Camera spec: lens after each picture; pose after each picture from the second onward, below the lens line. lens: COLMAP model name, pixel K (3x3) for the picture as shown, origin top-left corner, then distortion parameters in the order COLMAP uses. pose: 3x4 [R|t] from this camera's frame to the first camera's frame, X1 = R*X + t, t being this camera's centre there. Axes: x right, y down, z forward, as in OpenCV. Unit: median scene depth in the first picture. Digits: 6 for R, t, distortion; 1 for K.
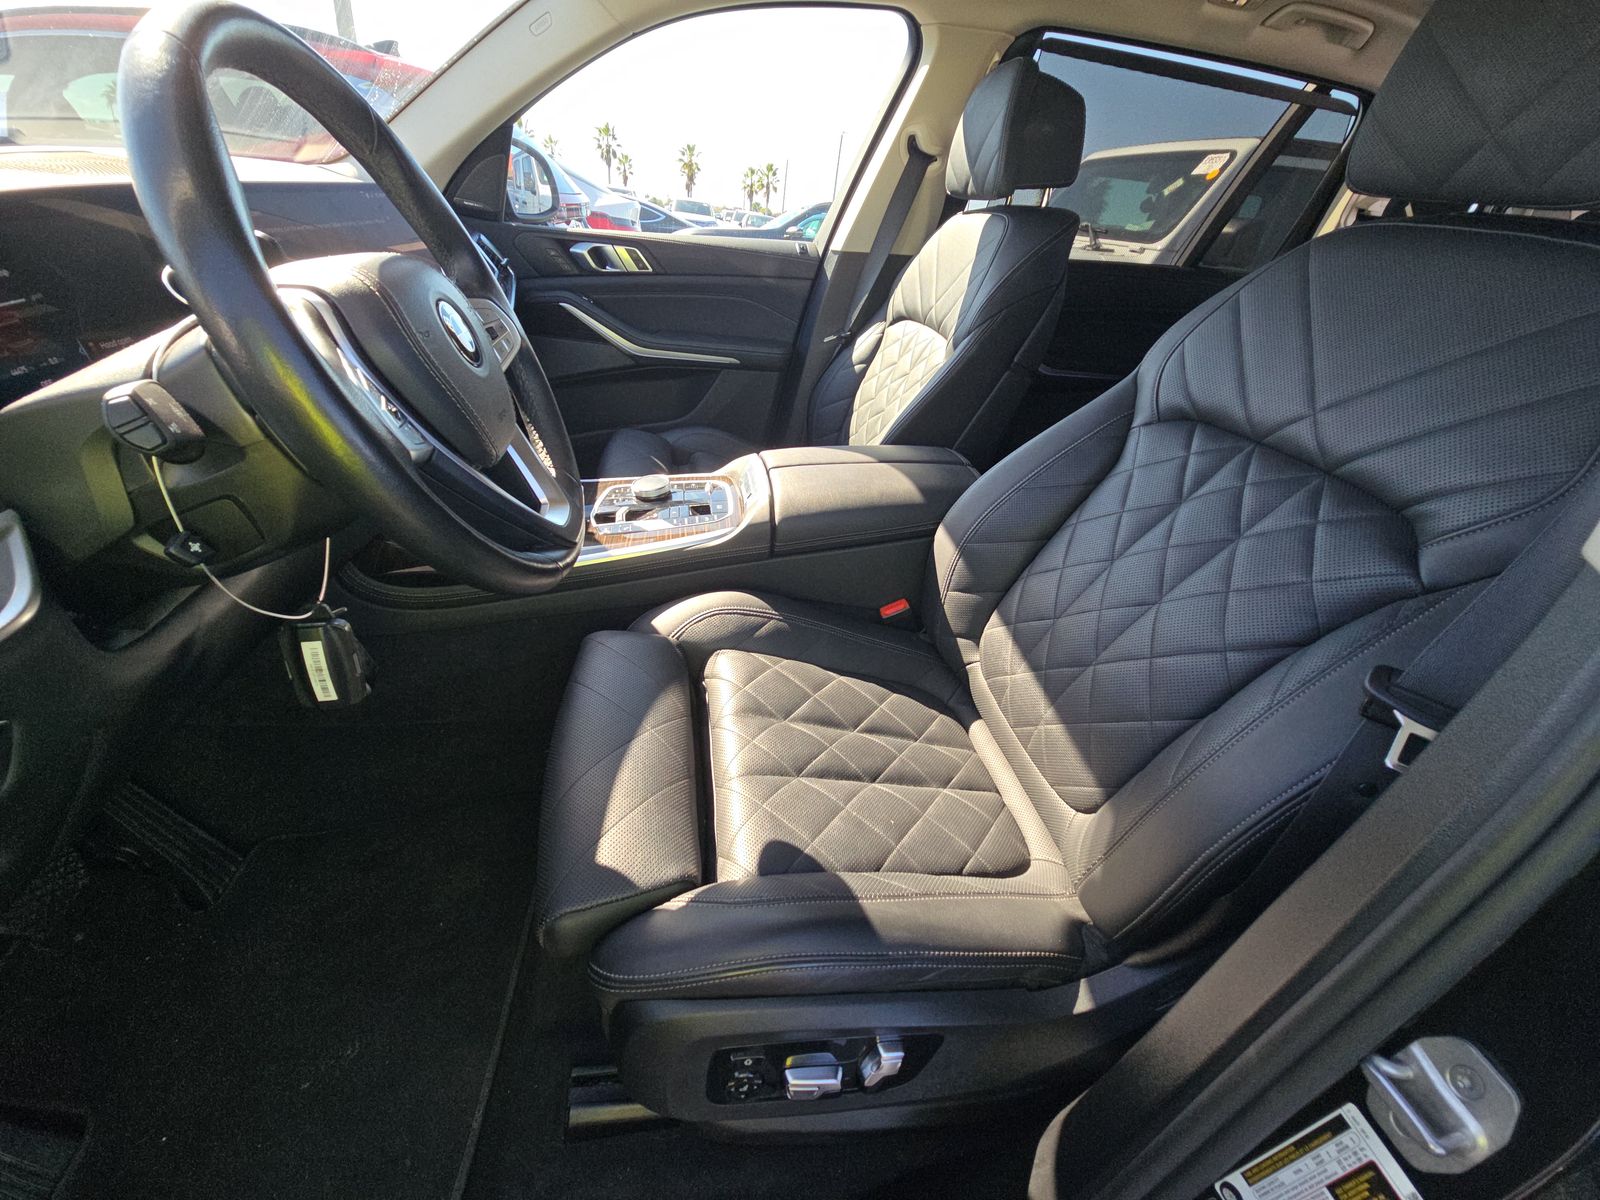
lens RADIAL K [[654.8, 0, 802.1], [0, 654.8, 601.0], [0, 0, 1]] dist [0.006071, -0.003104]
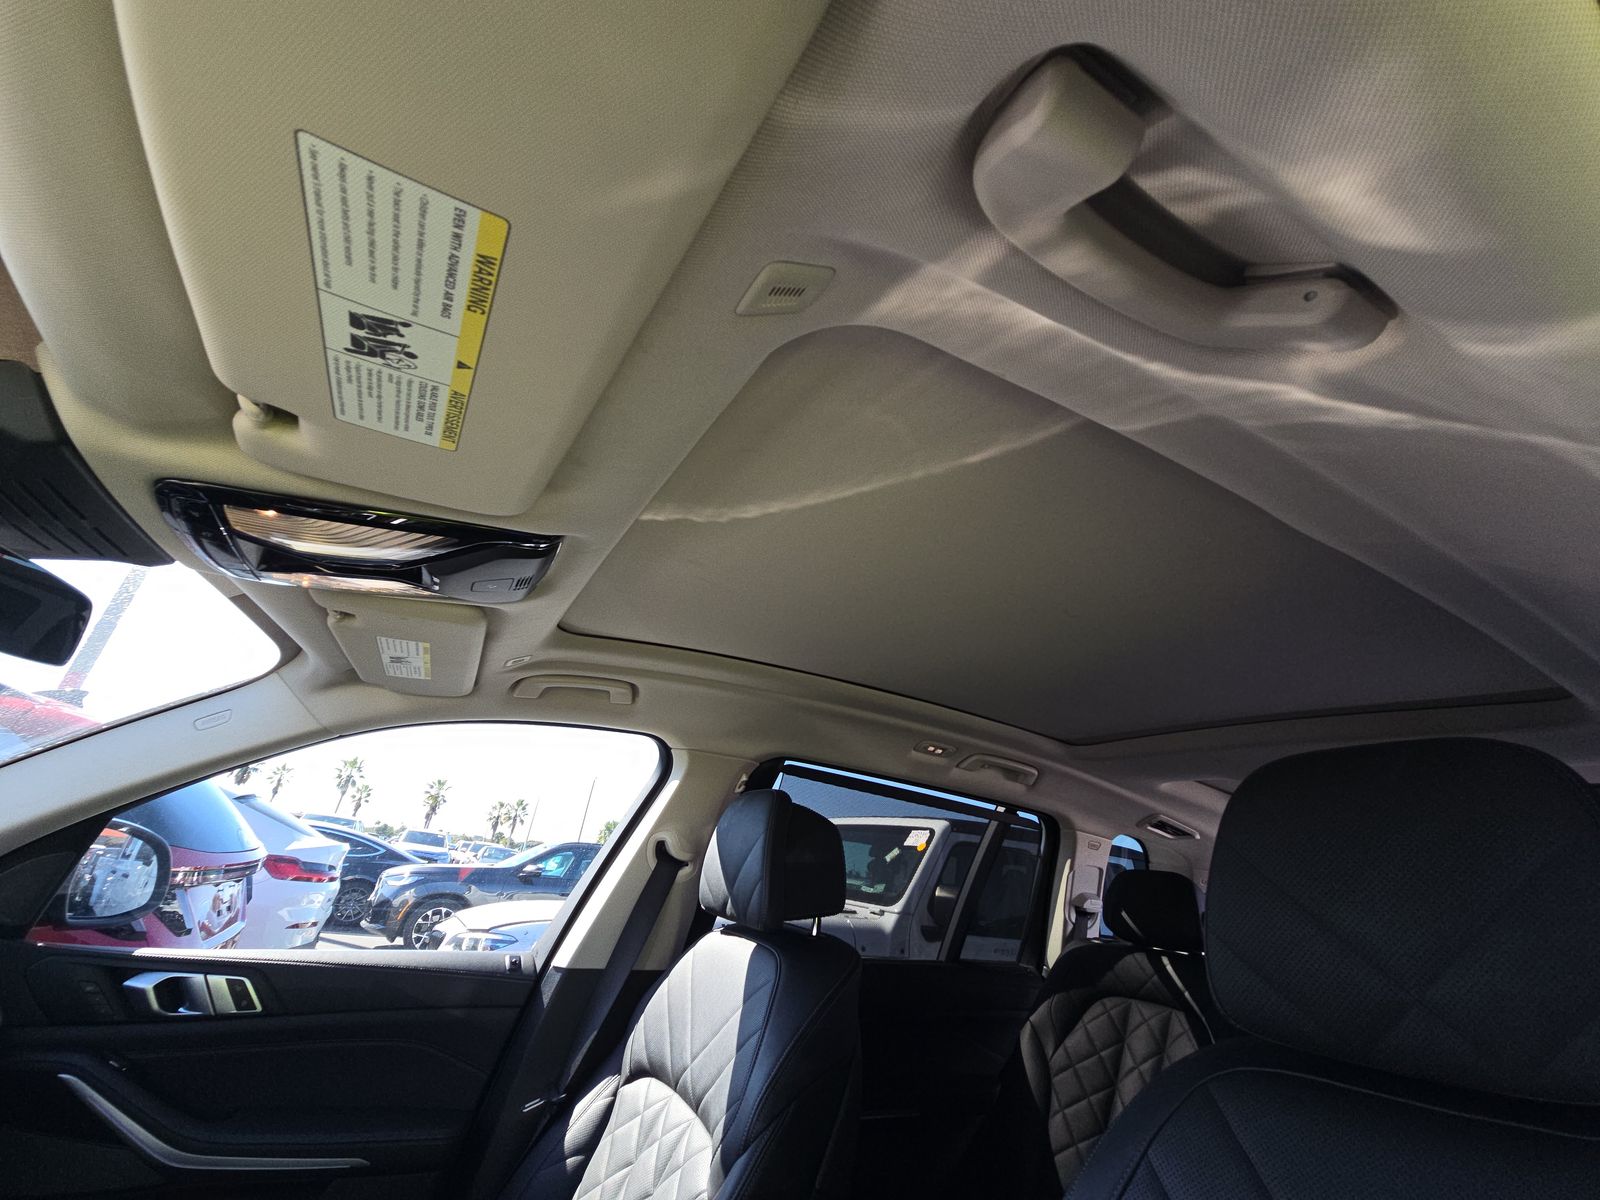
lens RADIAL K [[654.8, 0, 790.7], [0, 654.8, 588.9], [0, 0, 1]] dist [0.006071, -0.003104]
pose [[0.944720, 0.145821, 0.293668, 0.017579], [0.140228, 0.629920, -0.763896, -0.191311], [-0.296380, 0.762848, 0.574650, 0.141910]]
